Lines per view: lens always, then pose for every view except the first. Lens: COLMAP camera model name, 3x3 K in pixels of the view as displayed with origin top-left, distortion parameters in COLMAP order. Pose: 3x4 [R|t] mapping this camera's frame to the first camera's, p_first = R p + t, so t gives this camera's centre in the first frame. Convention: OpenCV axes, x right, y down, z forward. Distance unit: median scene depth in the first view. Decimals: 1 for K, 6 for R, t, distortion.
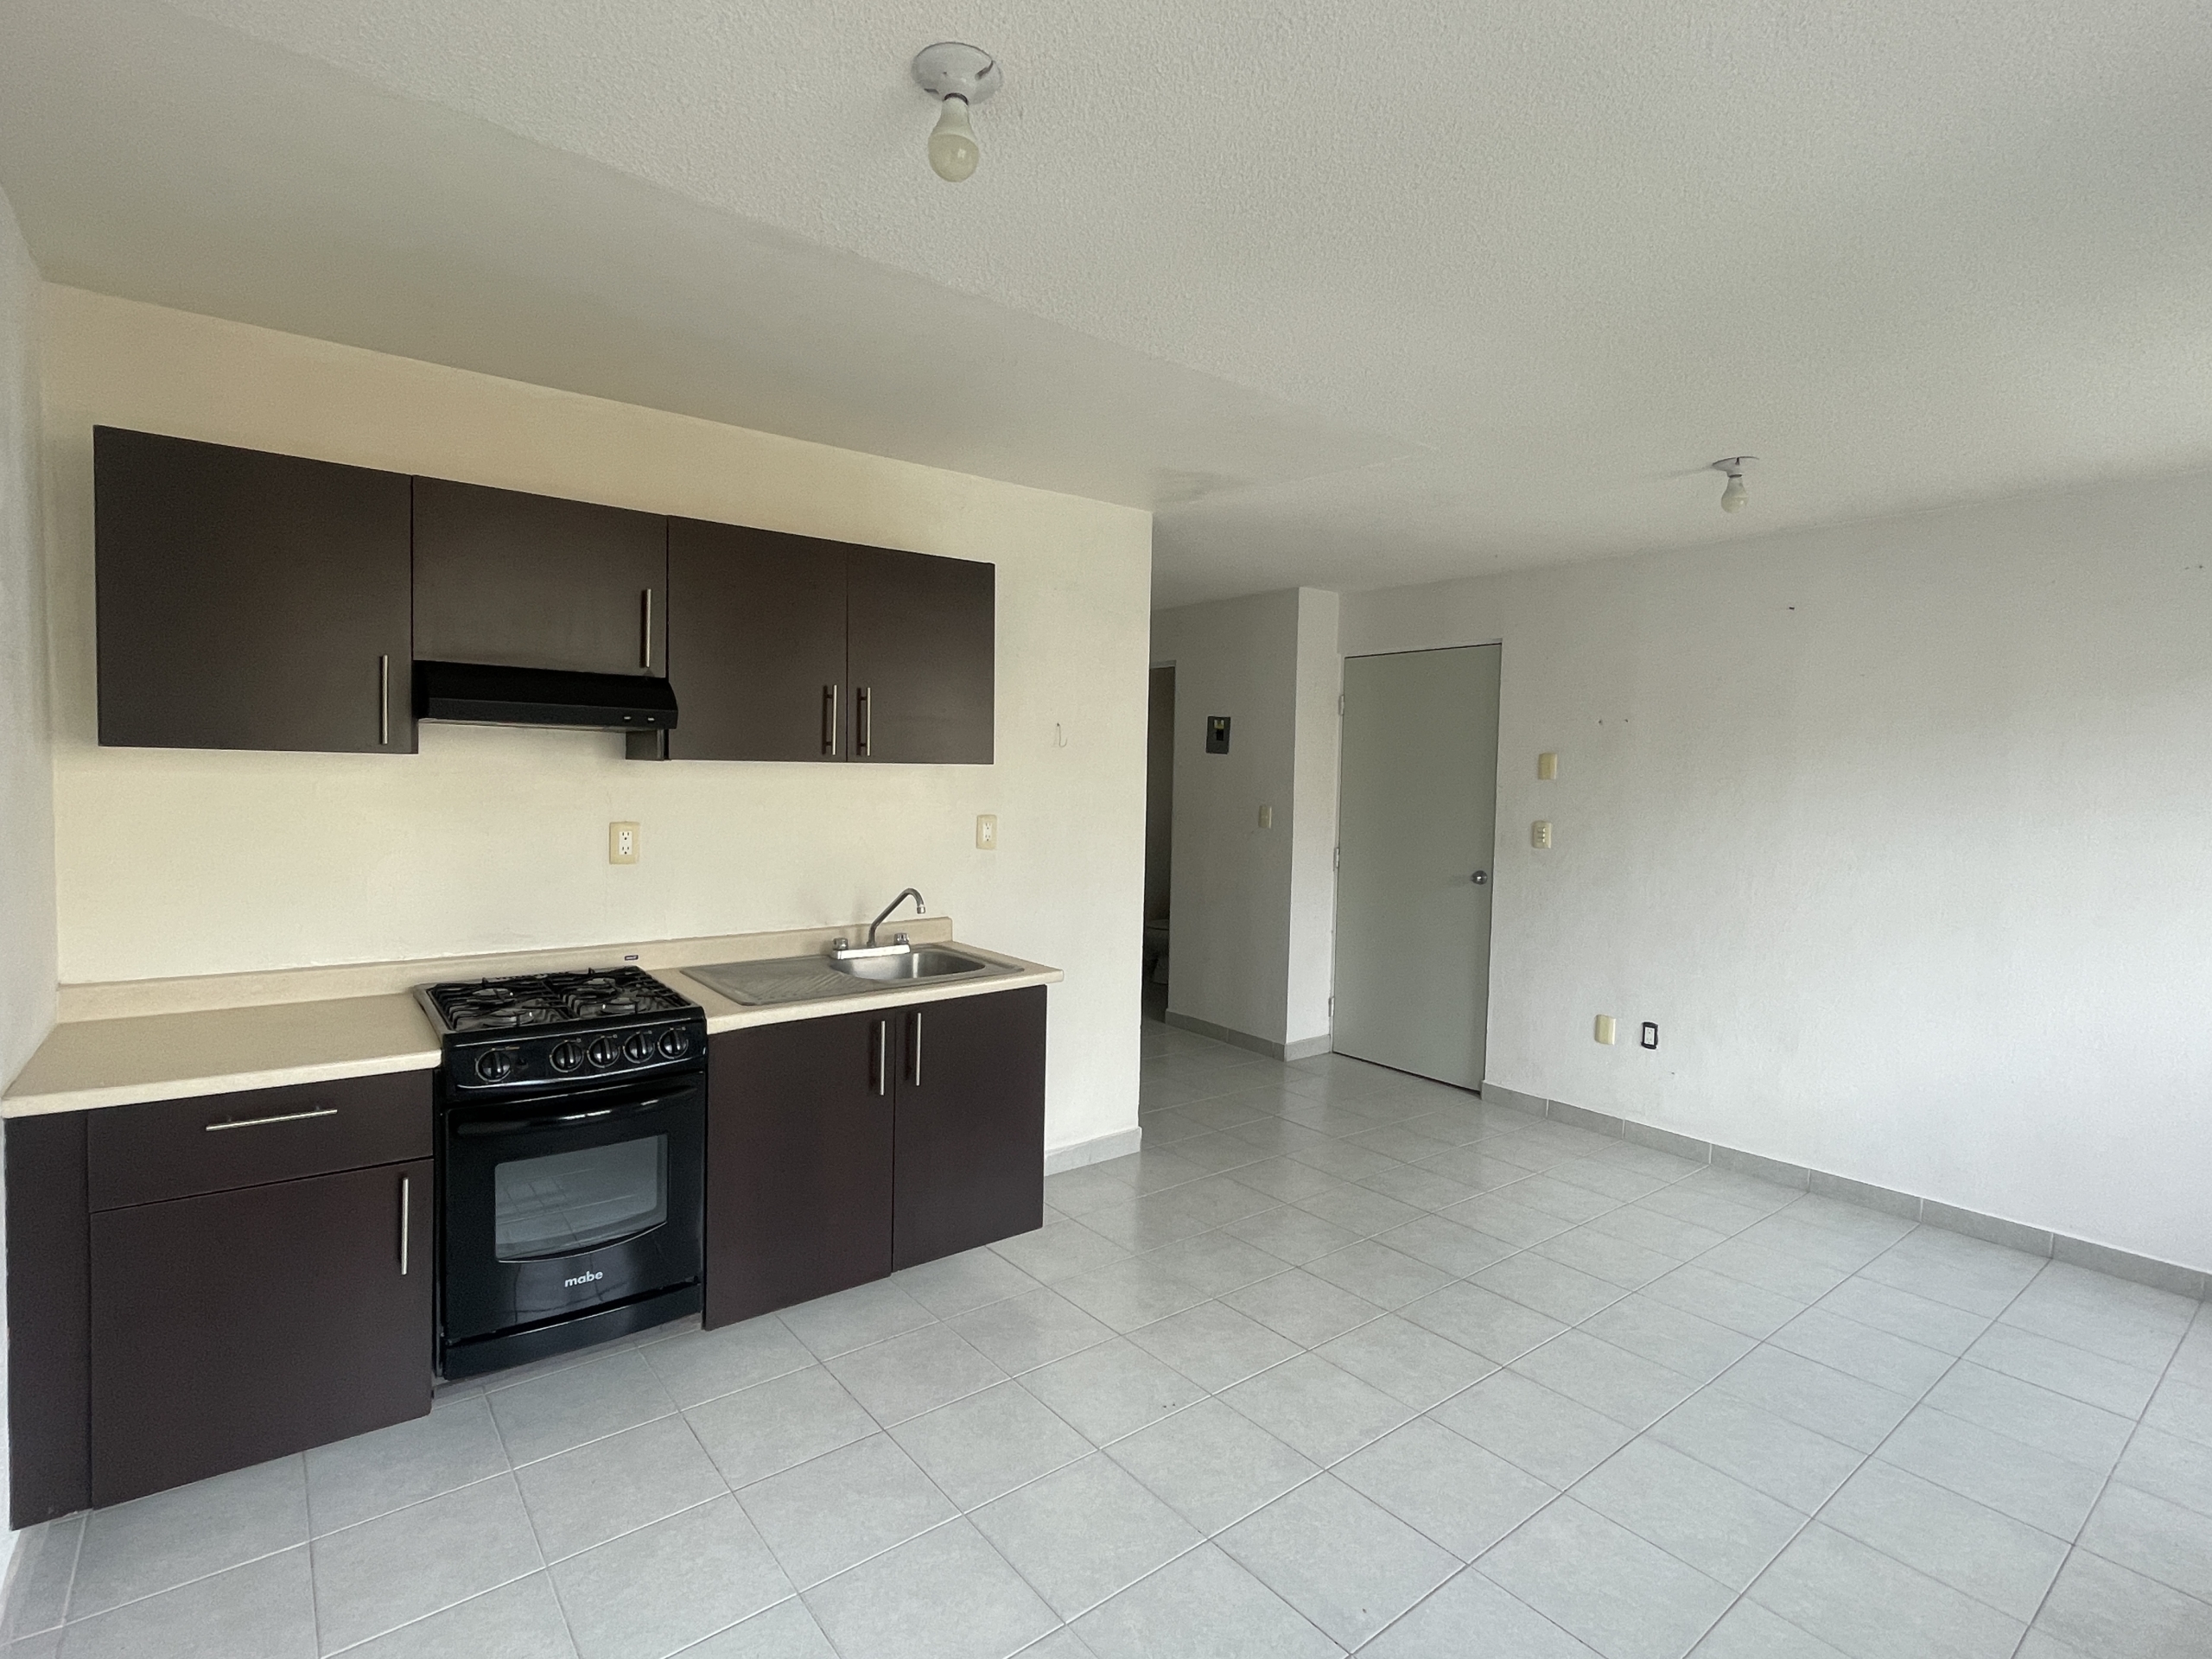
lens RADIAL K [[1077.4, 0, 1098.1], [0, 1077.4, 821.3], [0, 0, 1]] dist [-0.004935, 0.001828]
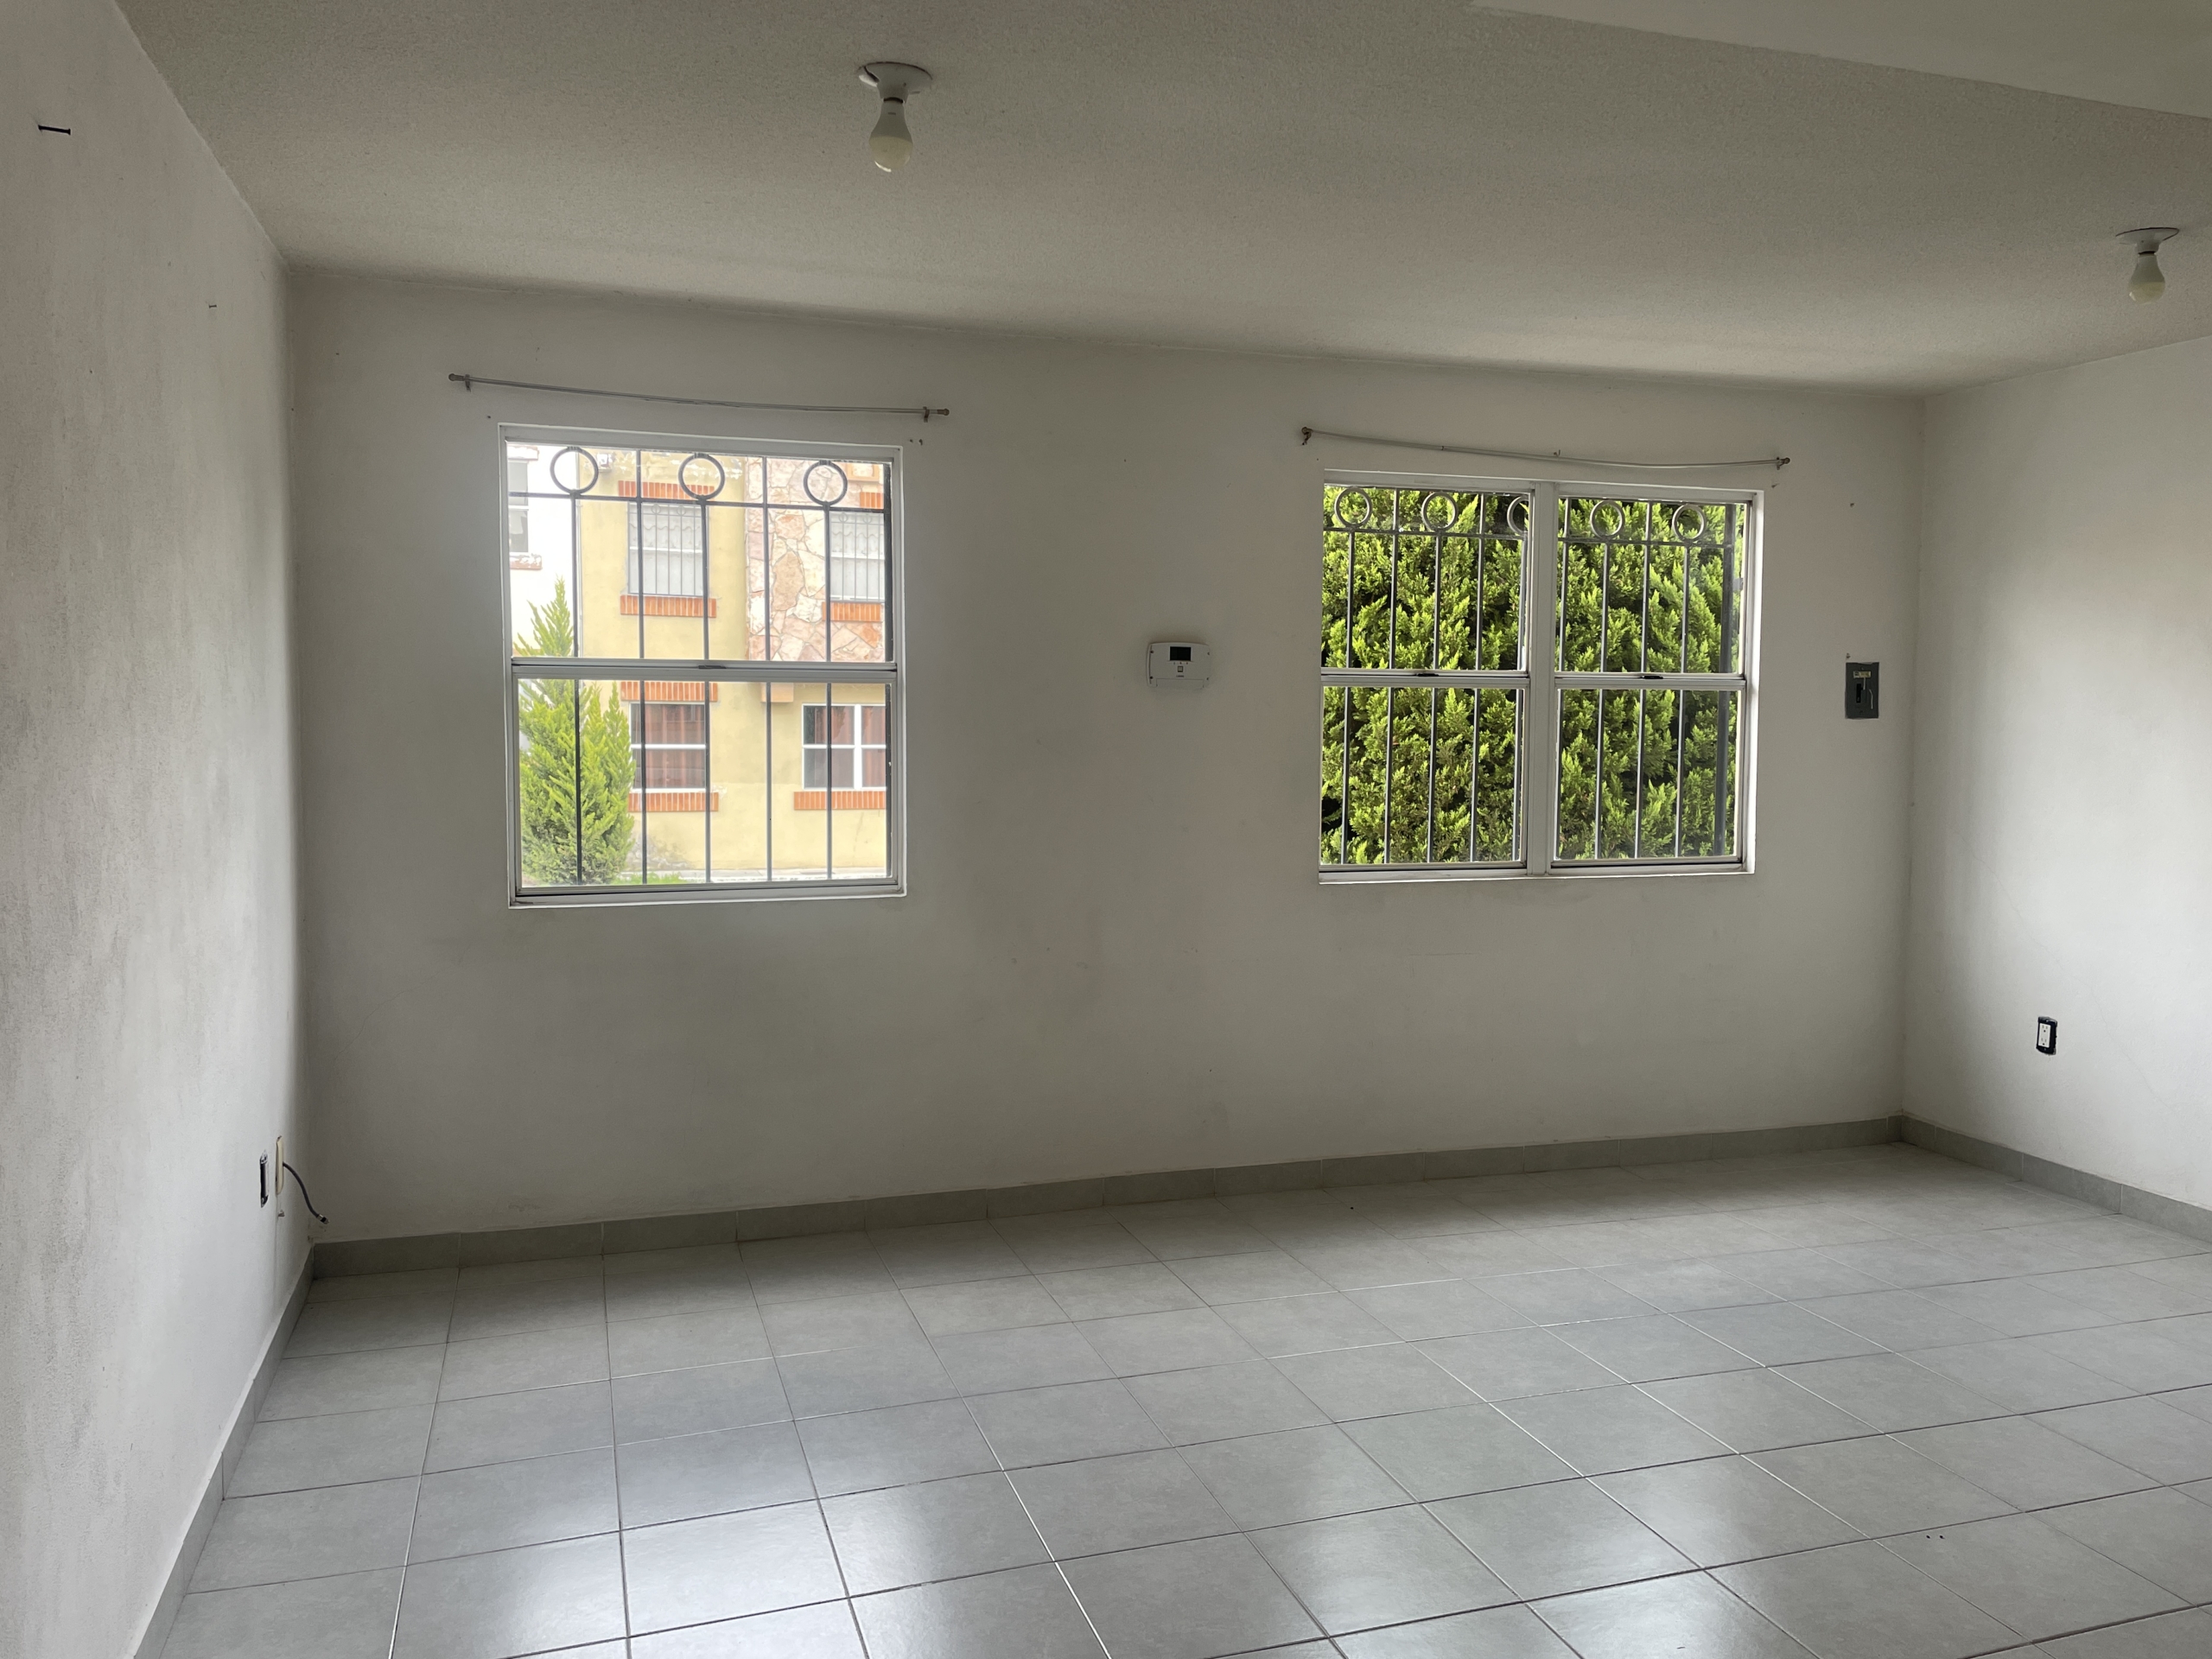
lens RADIAL K [[1669.5, 0, 1101.3], [0, 1669.5, 814.2], [0, 0, 1]] dist [0.067932, -0.069190]
pose [[-0.938624, -0.054751, 0.340569, 0.178735], [-0.015103, 0.992899, 0.117996, -0.064112], [-0.344611, 0.105610, -0.932786, 1.697192]]
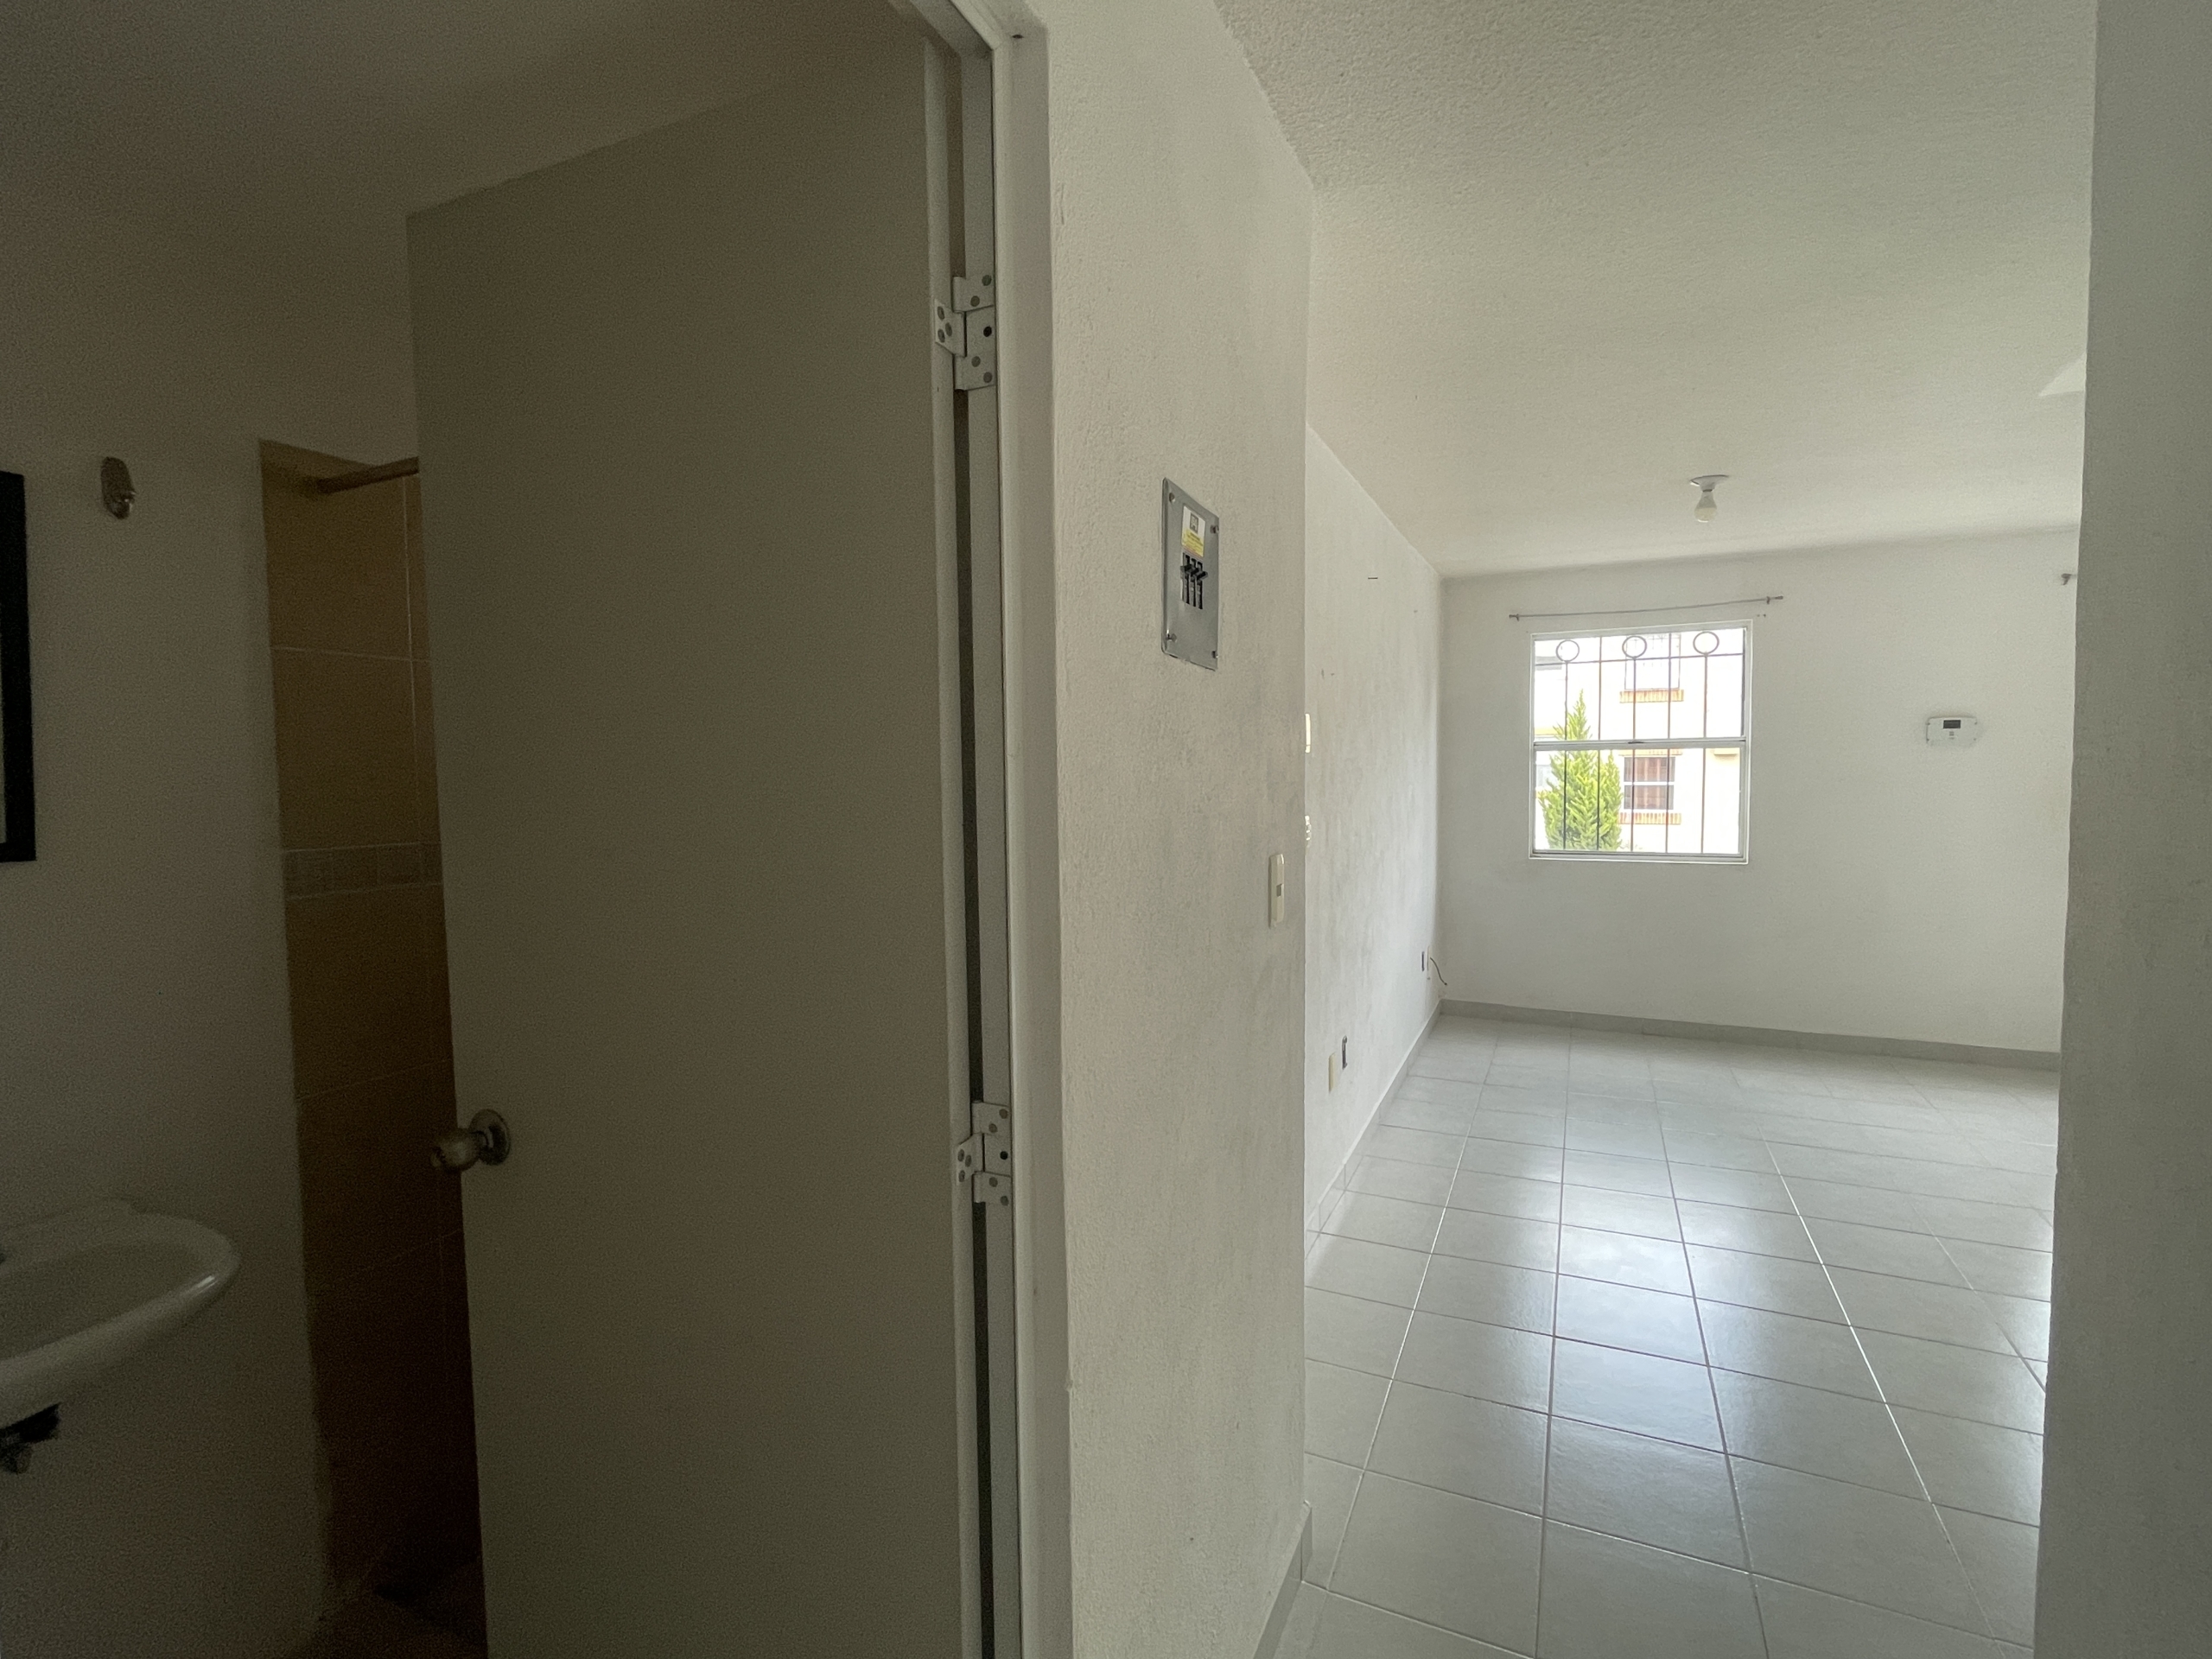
lens RADIAL K [[1001.9, 0, 1091.3], [0, 1001.9, 828.3], [0, 0, 1]] dist [-0.014923, 0.000456]
pose [[-0.435404, -0.076044, 0.897018, -0.119536], [0.048481, 0.992999, 0.107713, -0.095983], [-0.898929, 0.090387, -0.428669, 2.010418]]
